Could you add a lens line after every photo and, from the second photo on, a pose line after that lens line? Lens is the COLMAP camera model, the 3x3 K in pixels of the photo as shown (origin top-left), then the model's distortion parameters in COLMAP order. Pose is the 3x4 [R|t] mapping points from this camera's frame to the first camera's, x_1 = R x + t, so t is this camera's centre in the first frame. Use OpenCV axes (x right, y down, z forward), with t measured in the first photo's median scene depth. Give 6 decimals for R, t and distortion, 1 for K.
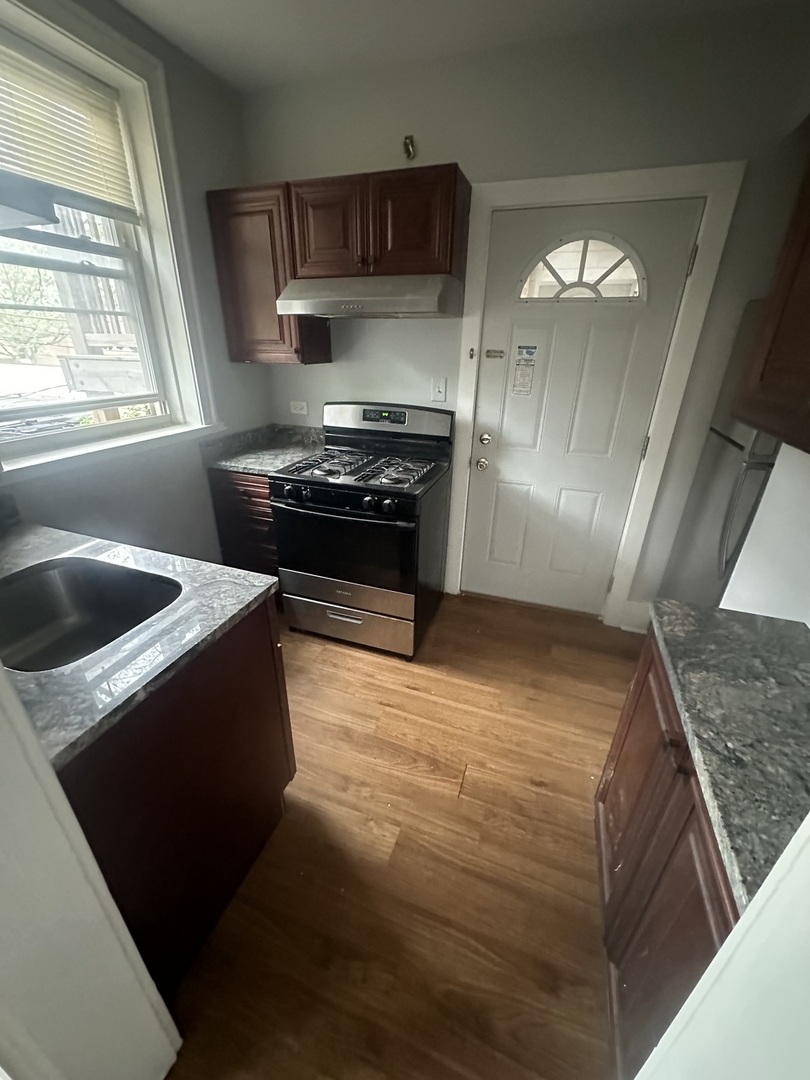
lens RADIAL K [[429.5, 0, 406.3], [0, 429.5, 536.8], [0, 0, 1]] dist [-0.005365, 0.001222]
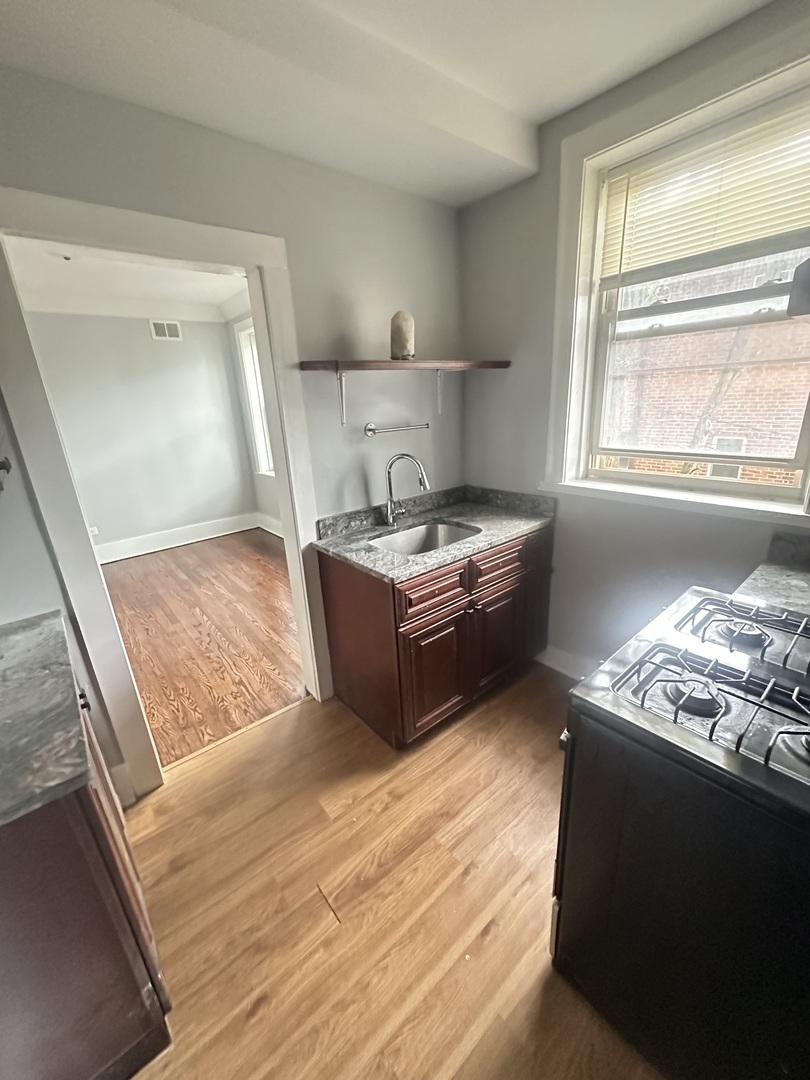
lens RADIAL K [[429.5, 0, 401.2], [0, 429.5, 540.6], [0, 0, 1]] dist [-0.005365, 0.001222]
pose [[-0.514732, 0.273521, -0.812550, 0.458090], [-0.316732, 0.820033, 0.476682, -0.395350], [0.796701, 0.502724, -0.335464, 0.862461]]
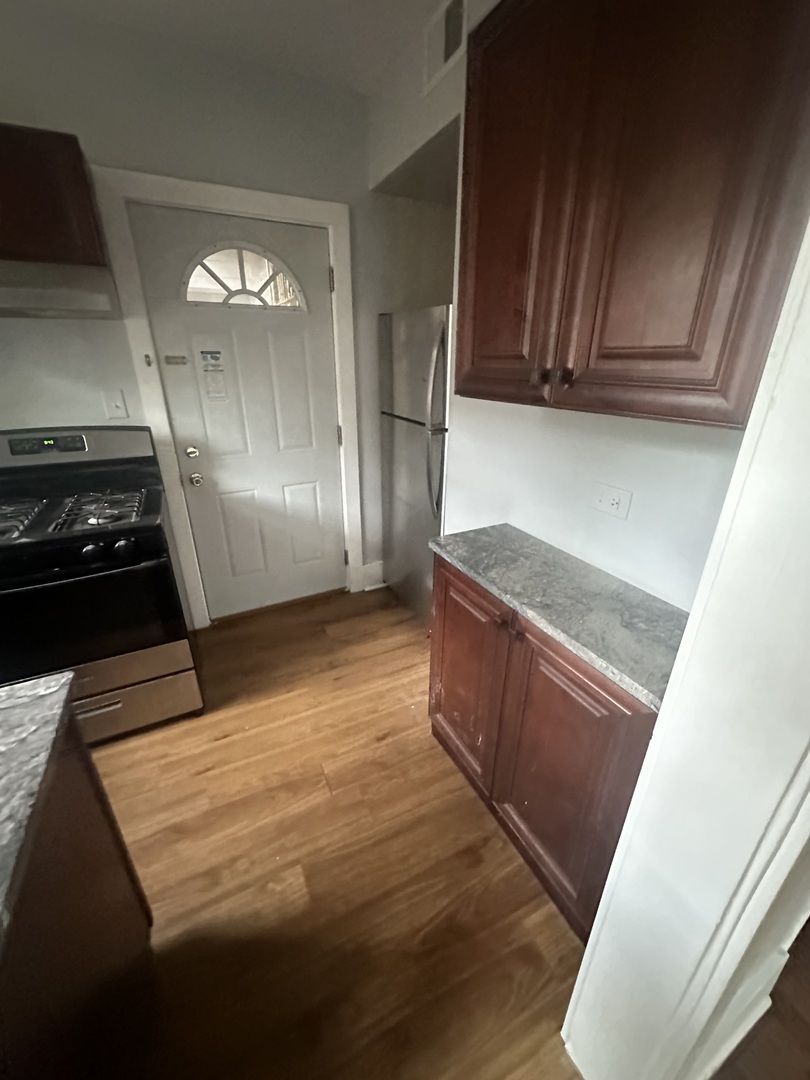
lens RADIAL K [[429.5, 0, 405.0], [0, 429.5, 536.5], [0, 0, 1]] dist [-0.005365, 0.001222]
pose [[0.693202, -0.293911, 0.658094, -0.192892], [0.306817, 0.946548, 0.099552, -0.010107], [-0.652177, 0.132904, 0.746326, 0.049119]]
